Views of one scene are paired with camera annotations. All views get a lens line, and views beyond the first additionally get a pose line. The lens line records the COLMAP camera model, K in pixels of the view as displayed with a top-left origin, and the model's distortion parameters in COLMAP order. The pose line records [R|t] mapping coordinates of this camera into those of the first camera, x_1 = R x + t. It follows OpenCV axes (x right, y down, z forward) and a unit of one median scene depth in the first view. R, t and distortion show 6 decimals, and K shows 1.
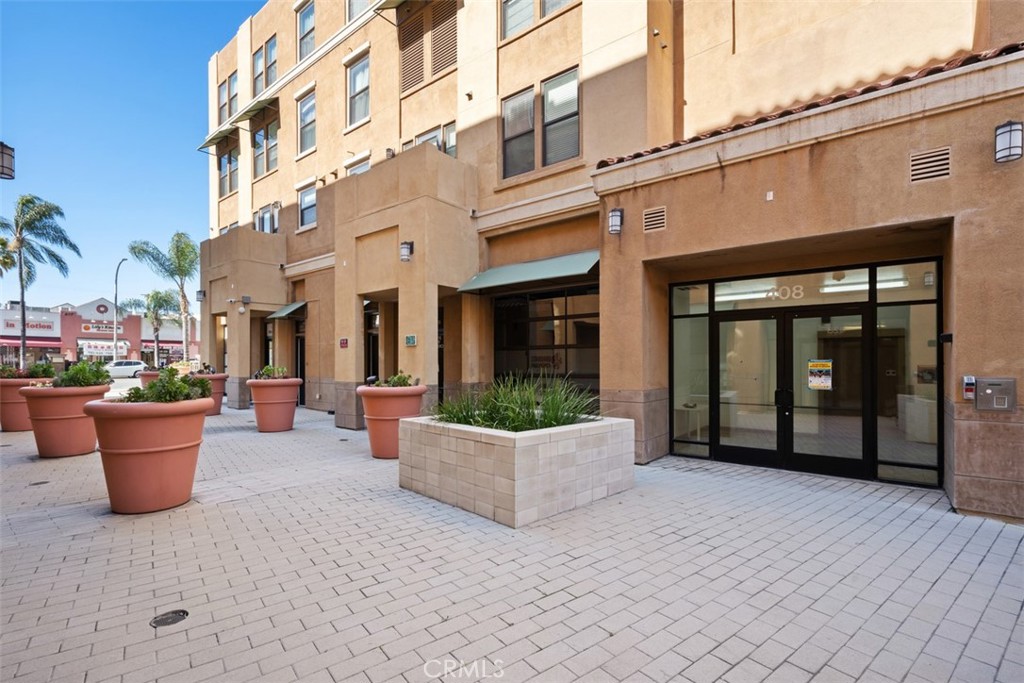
lens RADIAL K [[479.2, 0, 512.0], [0, 479.2, 341.5], [0, 0, 1]] dist [0.022108, 0.000085]
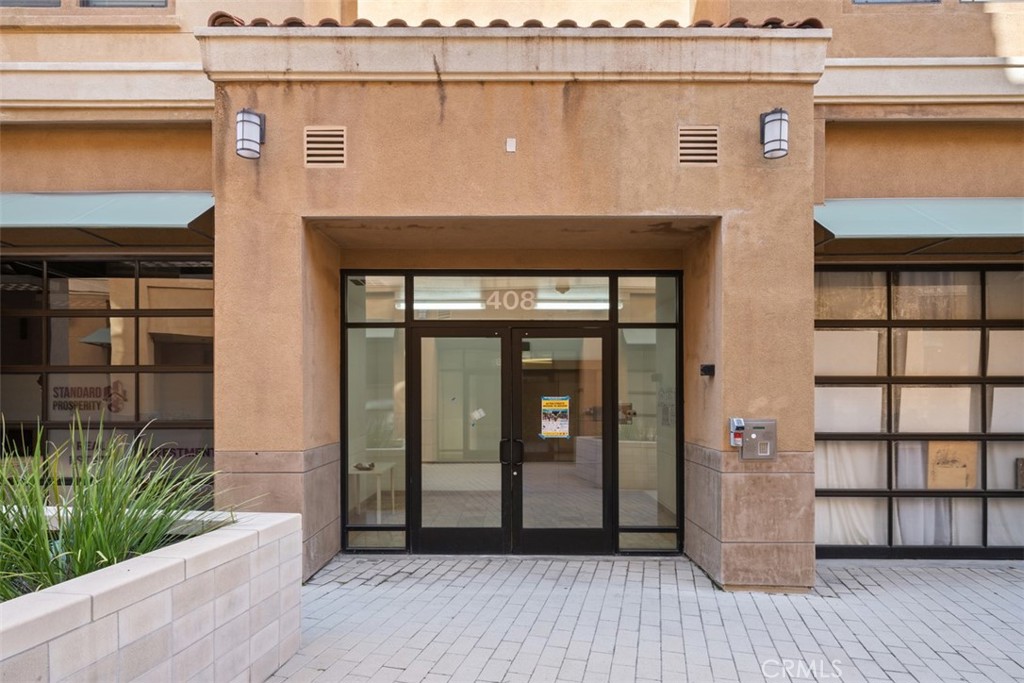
lens RADIAL K [[575.7, 0, 512.7], [0, 575.7, 402.8], [0, 0, 1]] dist [0.003342, 0.000228]
pose [[0.767588, -0.003581, 0.640934, 0.035564], [-0.030258, 0.998667, 0.041816, 0.013186], [-0.640229, -0.051491, 0.766456, 0.377769]]
